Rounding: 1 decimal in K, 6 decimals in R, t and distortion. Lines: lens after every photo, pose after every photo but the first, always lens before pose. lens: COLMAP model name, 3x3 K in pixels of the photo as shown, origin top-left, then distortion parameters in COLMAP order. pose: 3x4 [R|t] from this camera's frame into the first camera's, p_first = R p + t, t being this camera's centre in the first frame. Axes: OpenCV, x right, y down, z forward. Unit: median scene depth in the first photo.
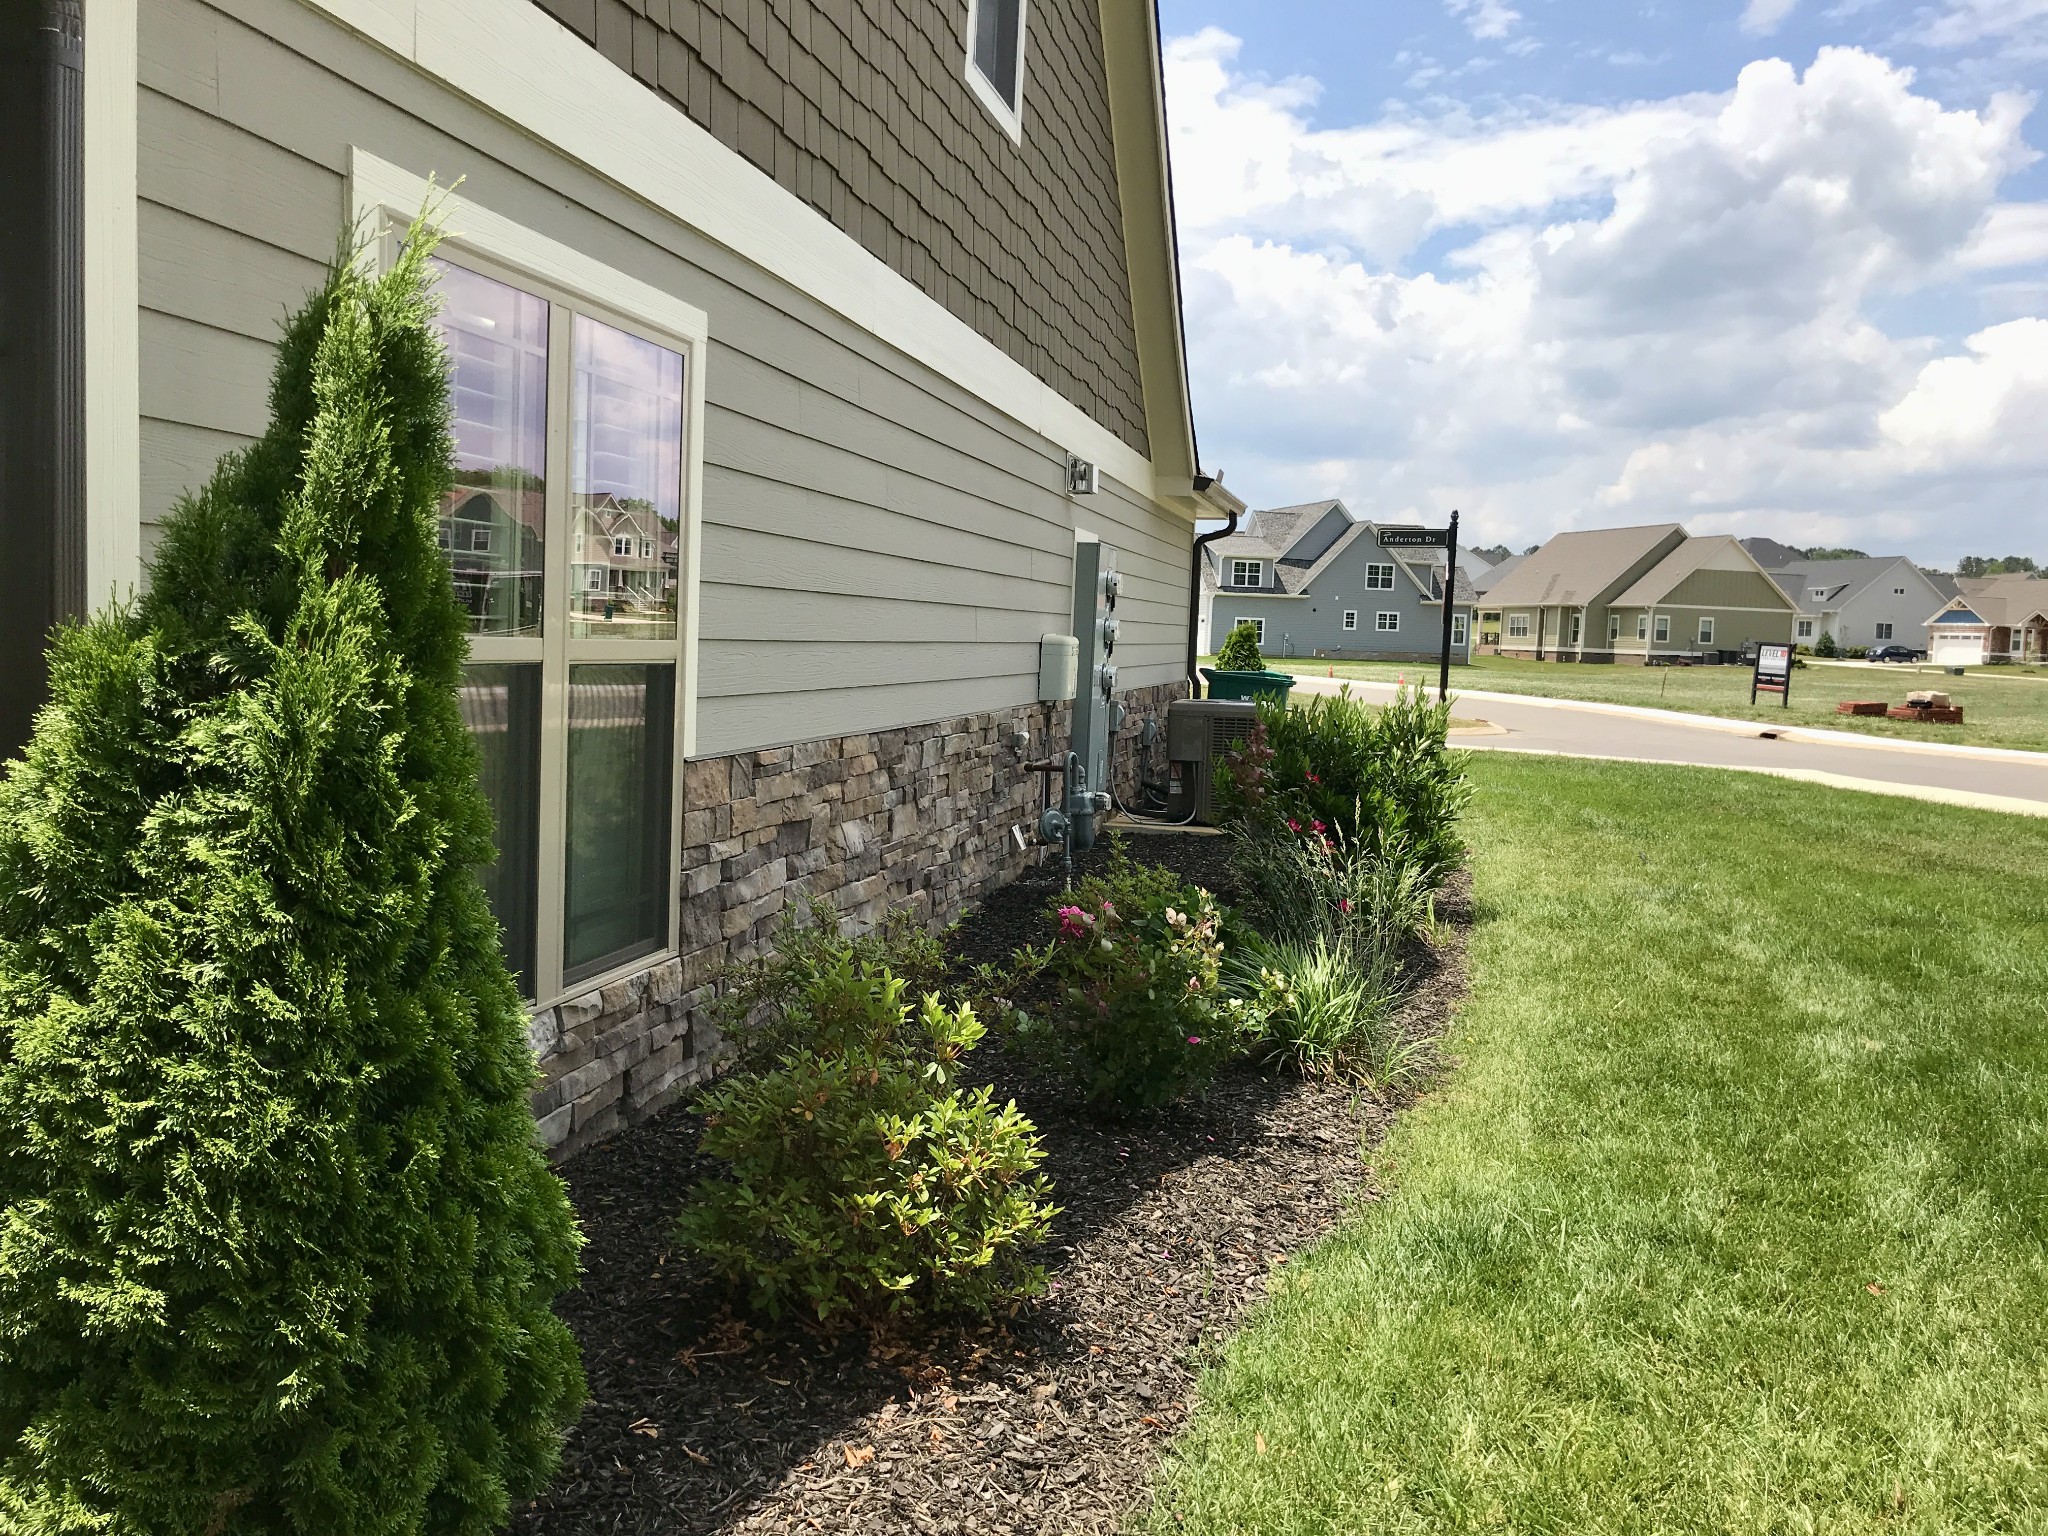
lens RADIAL K [[1661.8, 0, 1014.4], [0, 1661.8, 758.9], [0, 0, 1]] dist [0.086711, -0.156231]
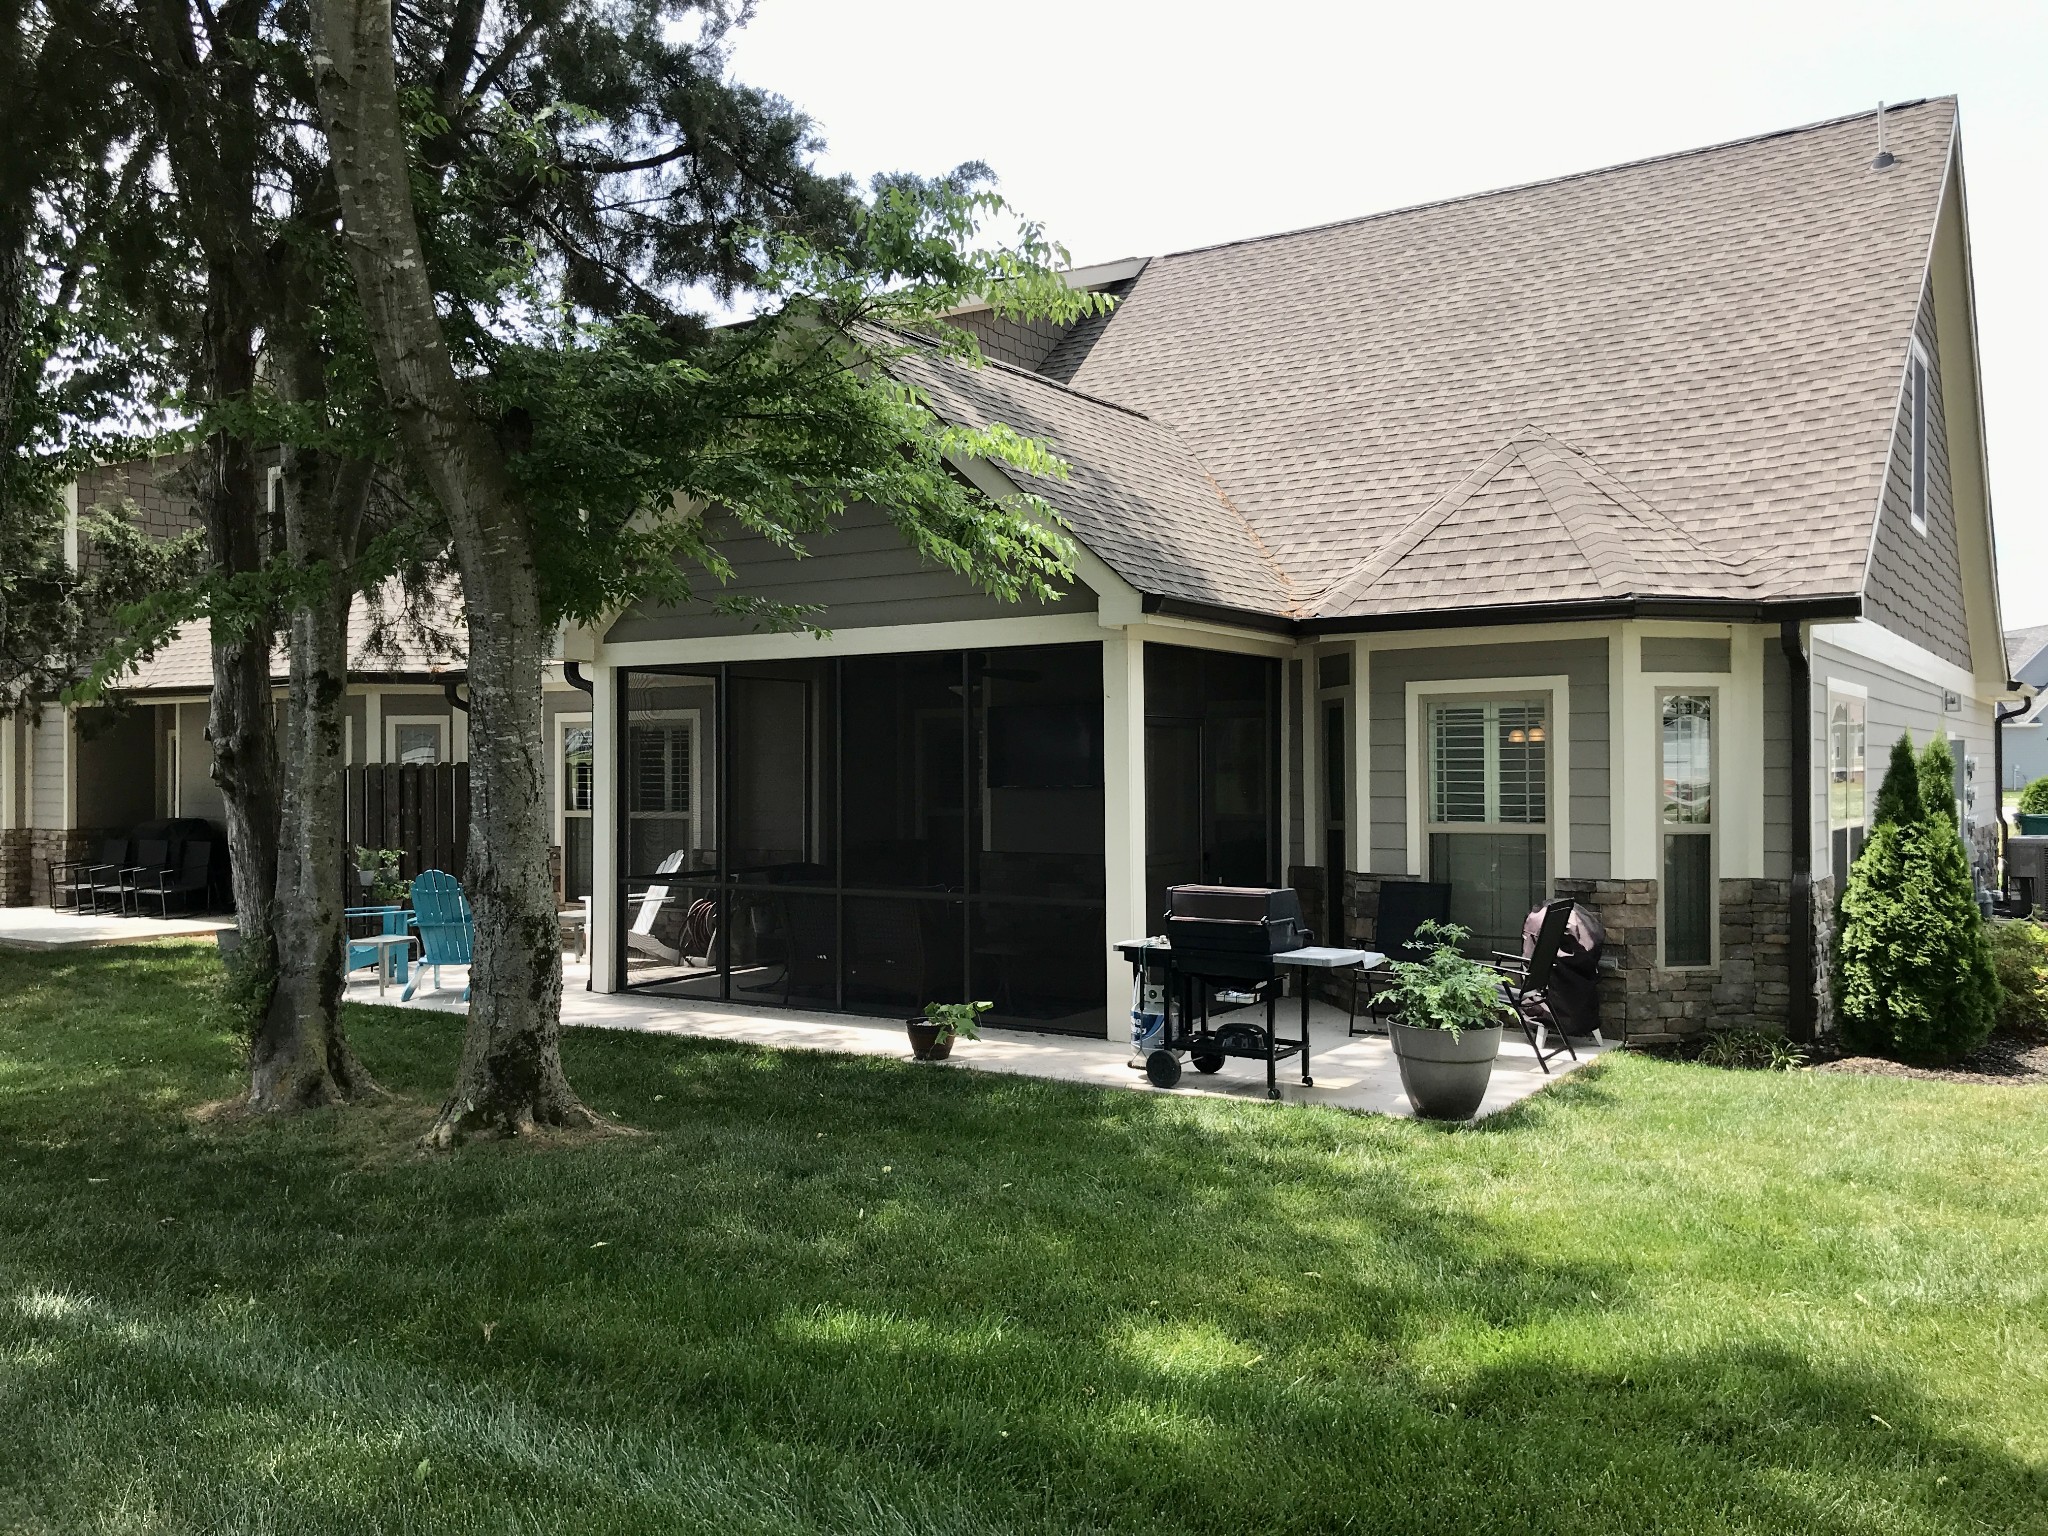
lens RADIAL K [[1719.0, 0, 1023.1], [0, 1719.0, 784.9], [0, 0, 1]] dist [-0.009035, -0.011825]
pose [[0.936345, -0.042882, -0.348452, -1.152058], [0.016379, 0.996768, -0.078651, 0.147499], [0.350699, 0.067937, 0.934021, -4.430663]]
